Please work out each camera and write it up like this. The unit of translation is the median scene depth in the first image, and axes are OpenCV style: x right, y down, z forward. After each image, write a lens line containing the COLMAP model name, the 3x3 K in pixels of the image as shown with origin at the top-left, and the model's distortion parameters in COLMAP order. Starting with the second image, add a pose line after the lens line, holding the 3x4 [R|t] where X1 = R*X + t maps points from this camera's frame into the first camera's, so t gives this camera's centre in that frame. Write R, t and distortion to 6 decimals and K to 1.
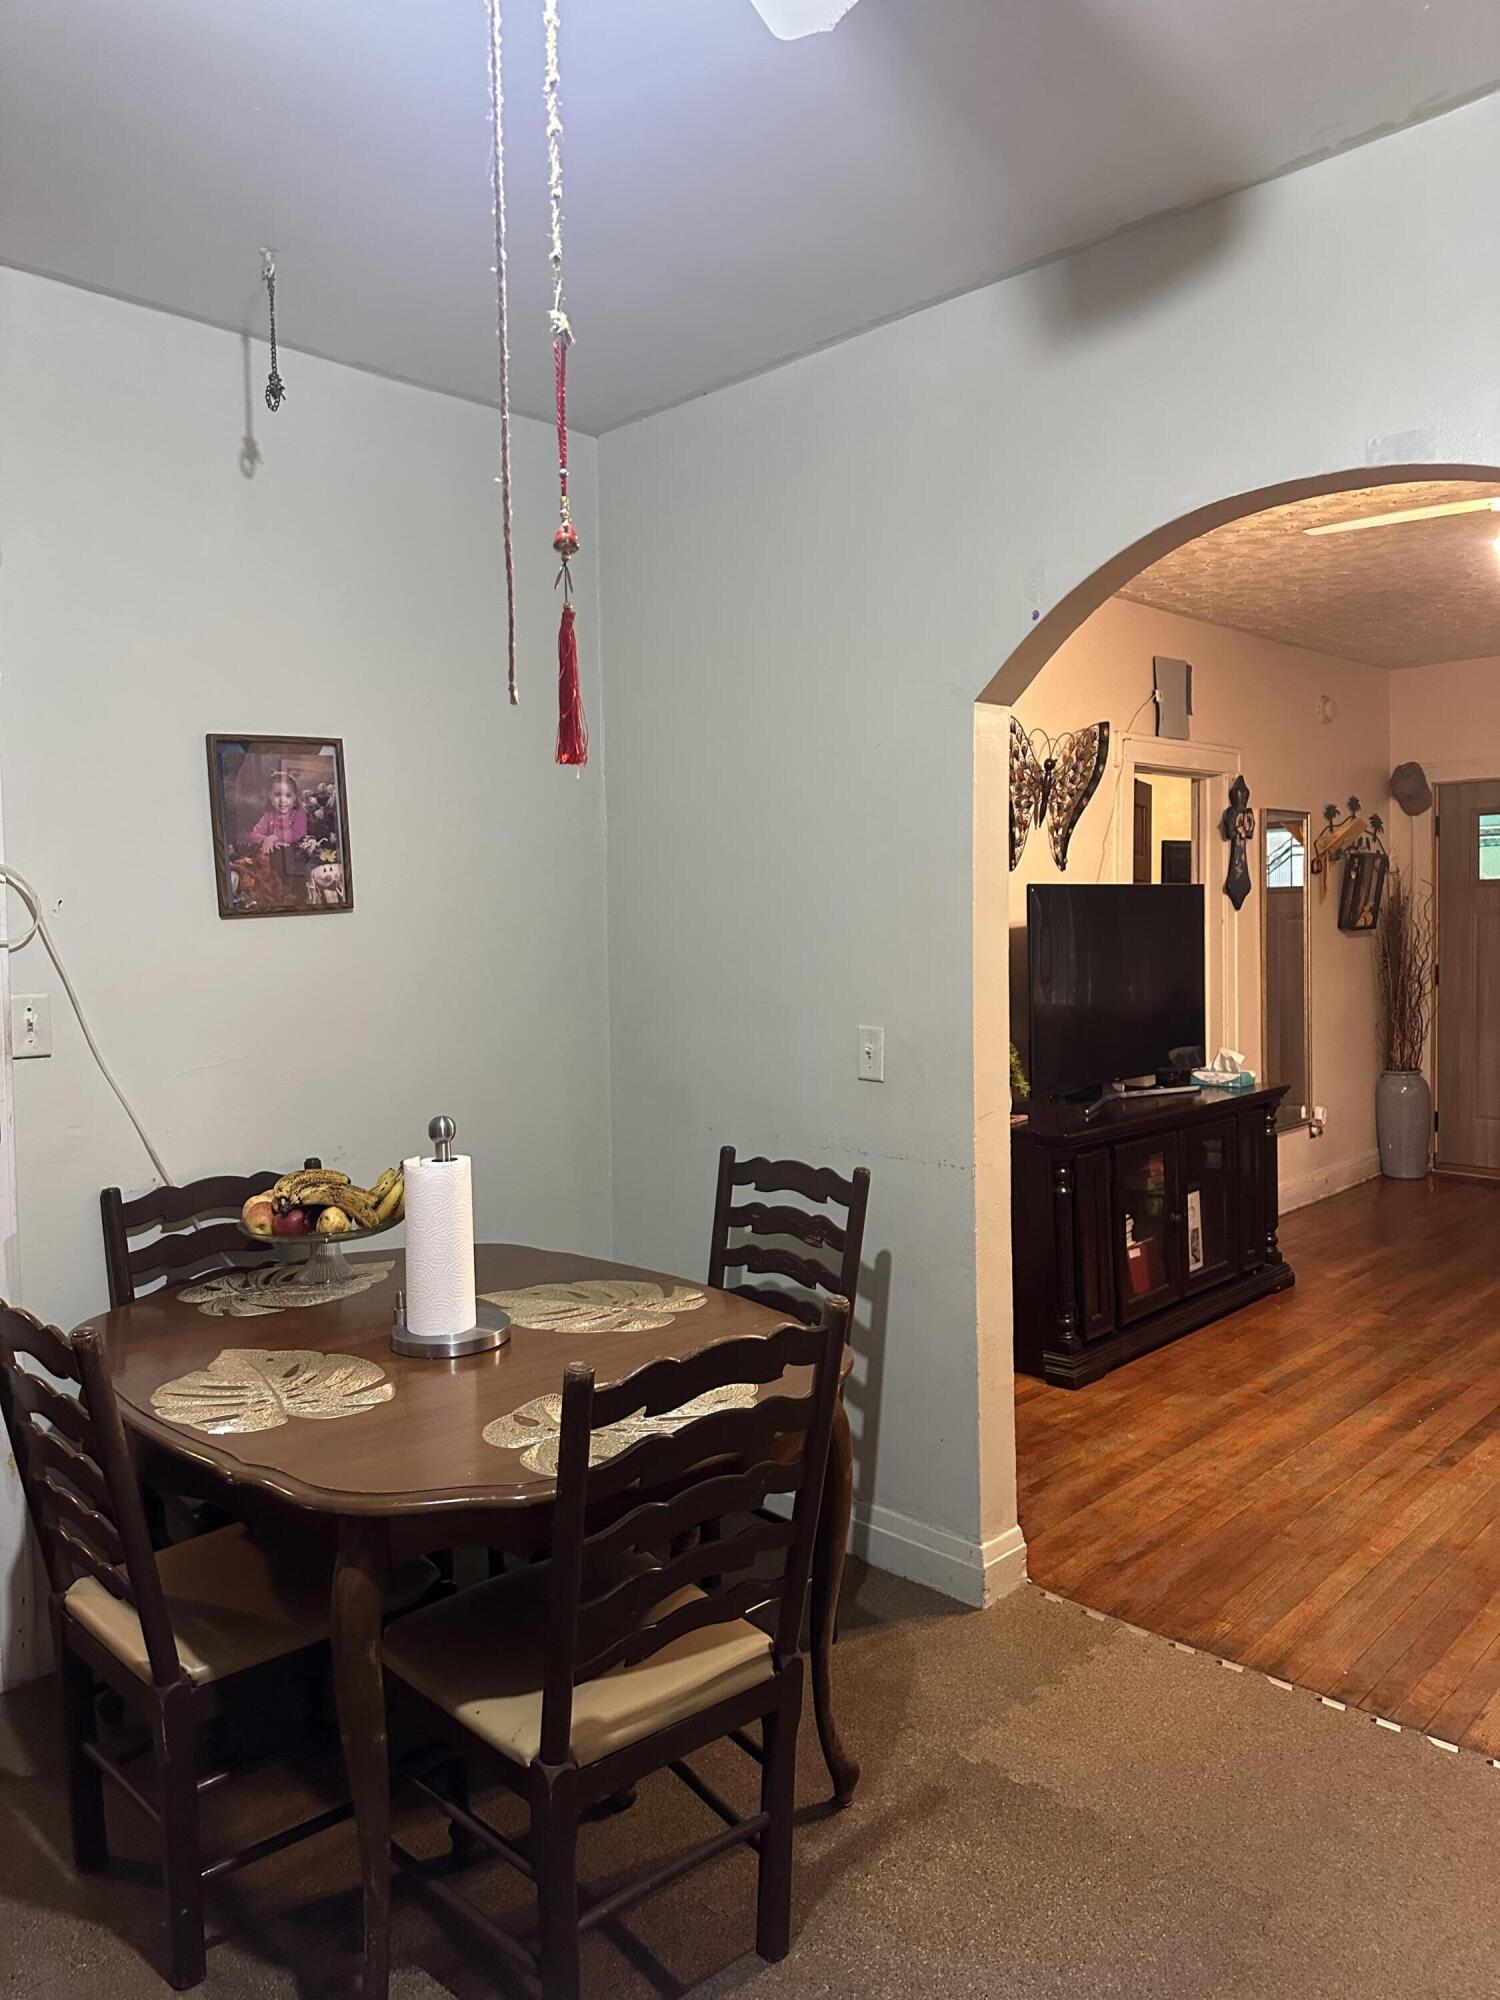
lens RADIAL K [[1376.5, 0, 750.0], [0, 1376.5, 1000.0], [0, 0, 1]] dist [0.145510, -0.302189]
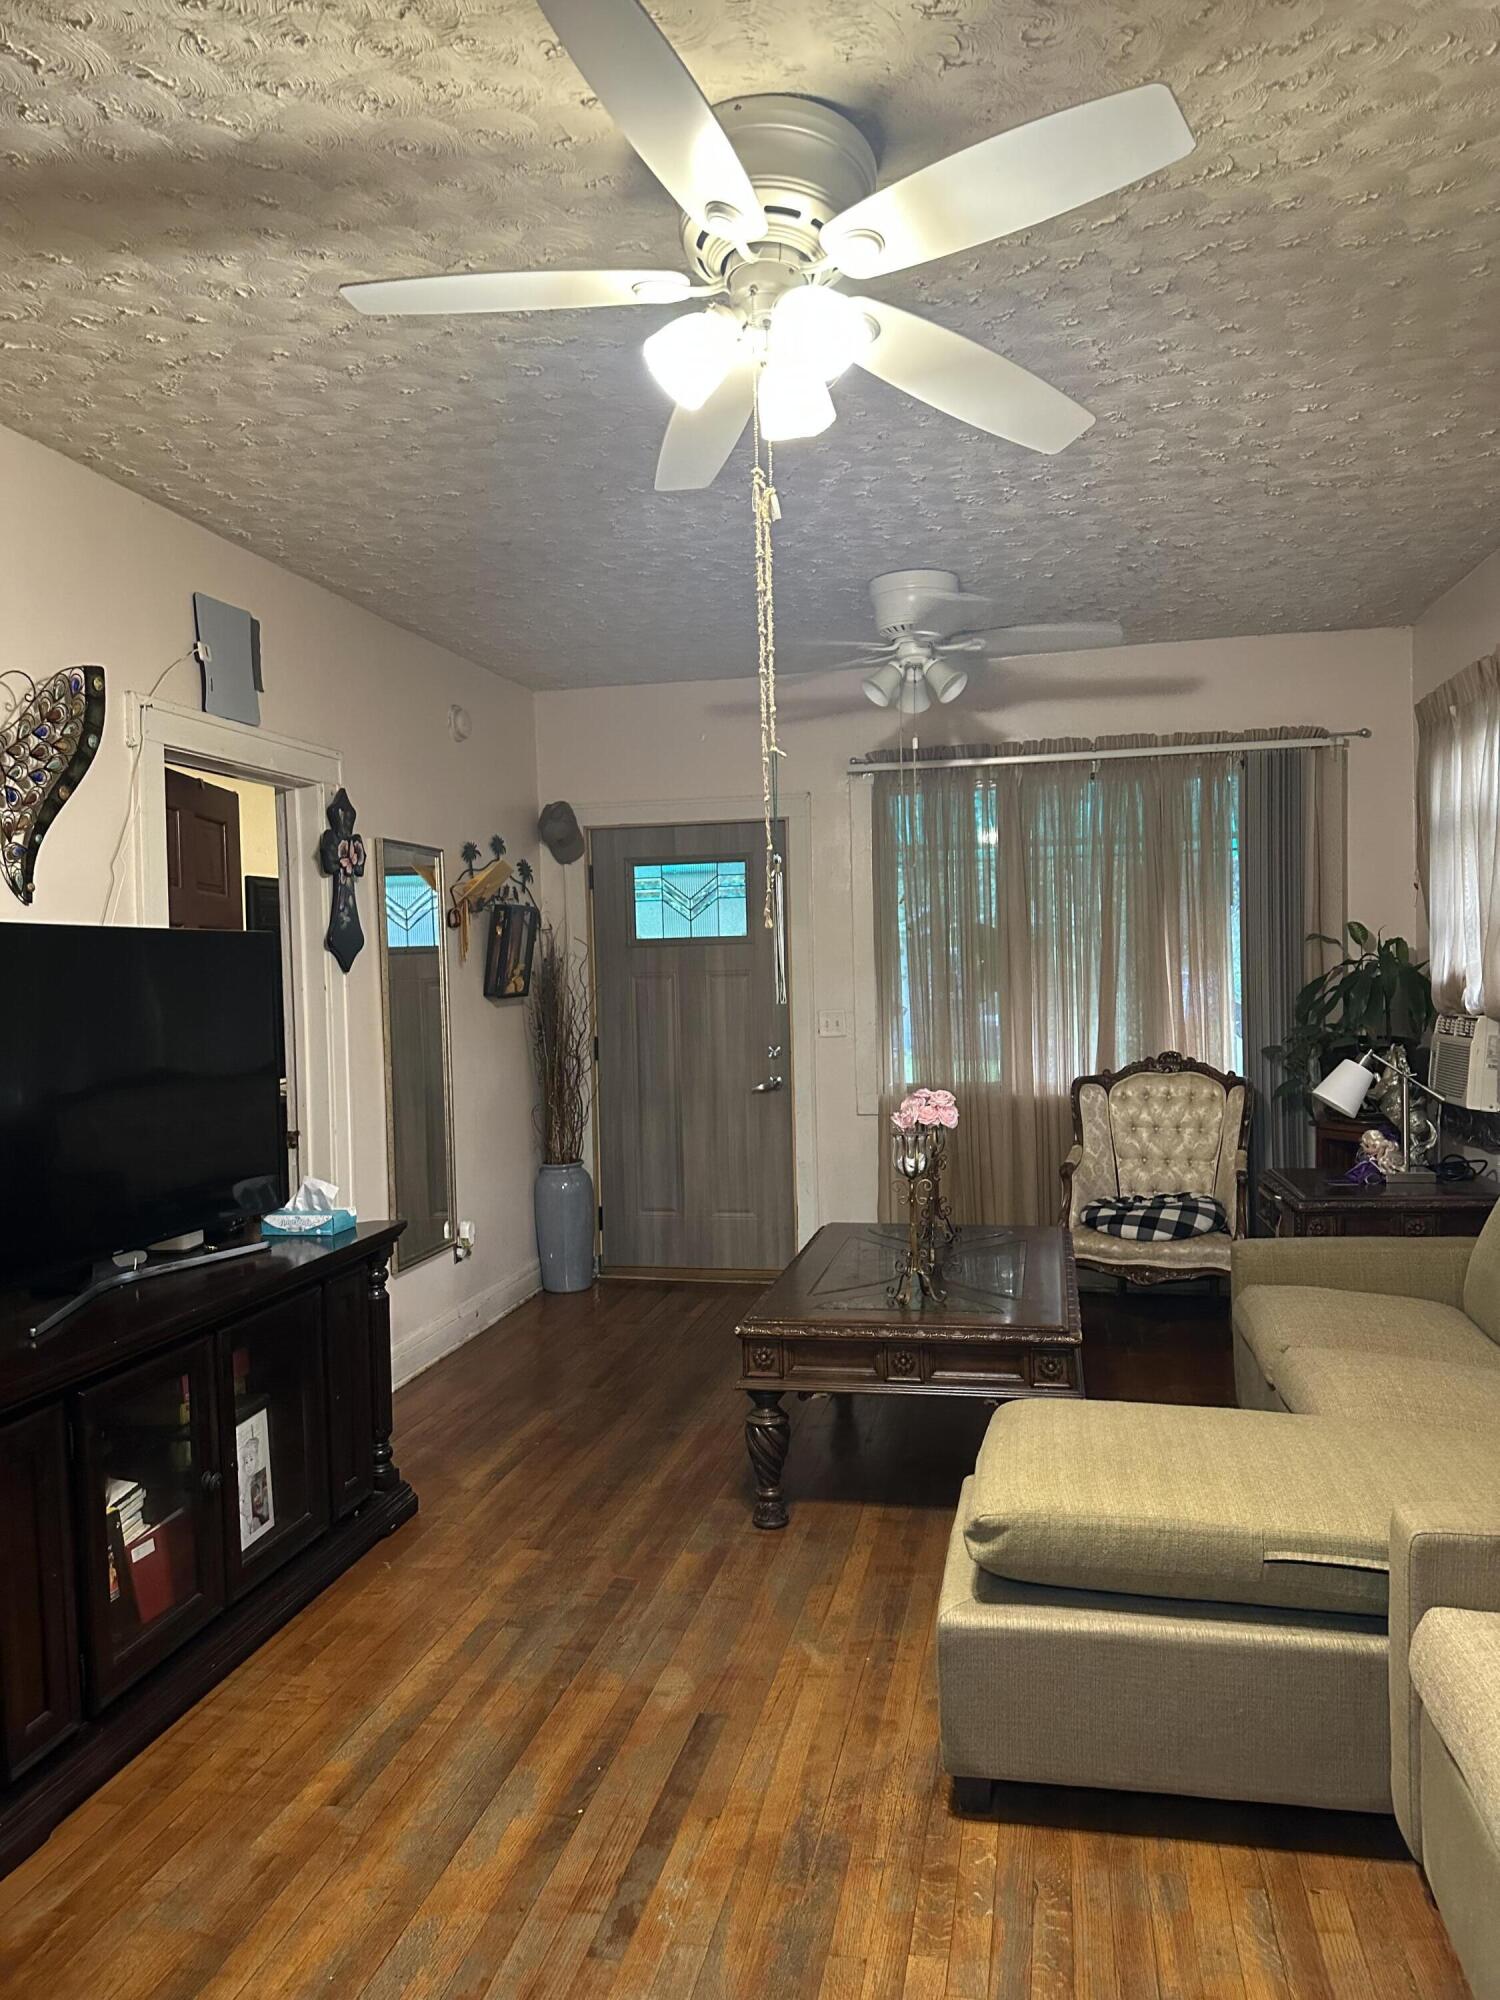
lens RADIAL K [[1383.9, 0, 750.0], [0, 1383.9, 1000.0], [0, 0, 1]] dist [0.159547, -0.189937]
pose [[0.845707, -0.009035, 0.533571, 0.155672], [0.034328, 0.998707, -0.037499, -0.017490], [-0.532542, 0.050029, 0.844923, 0.305948]]
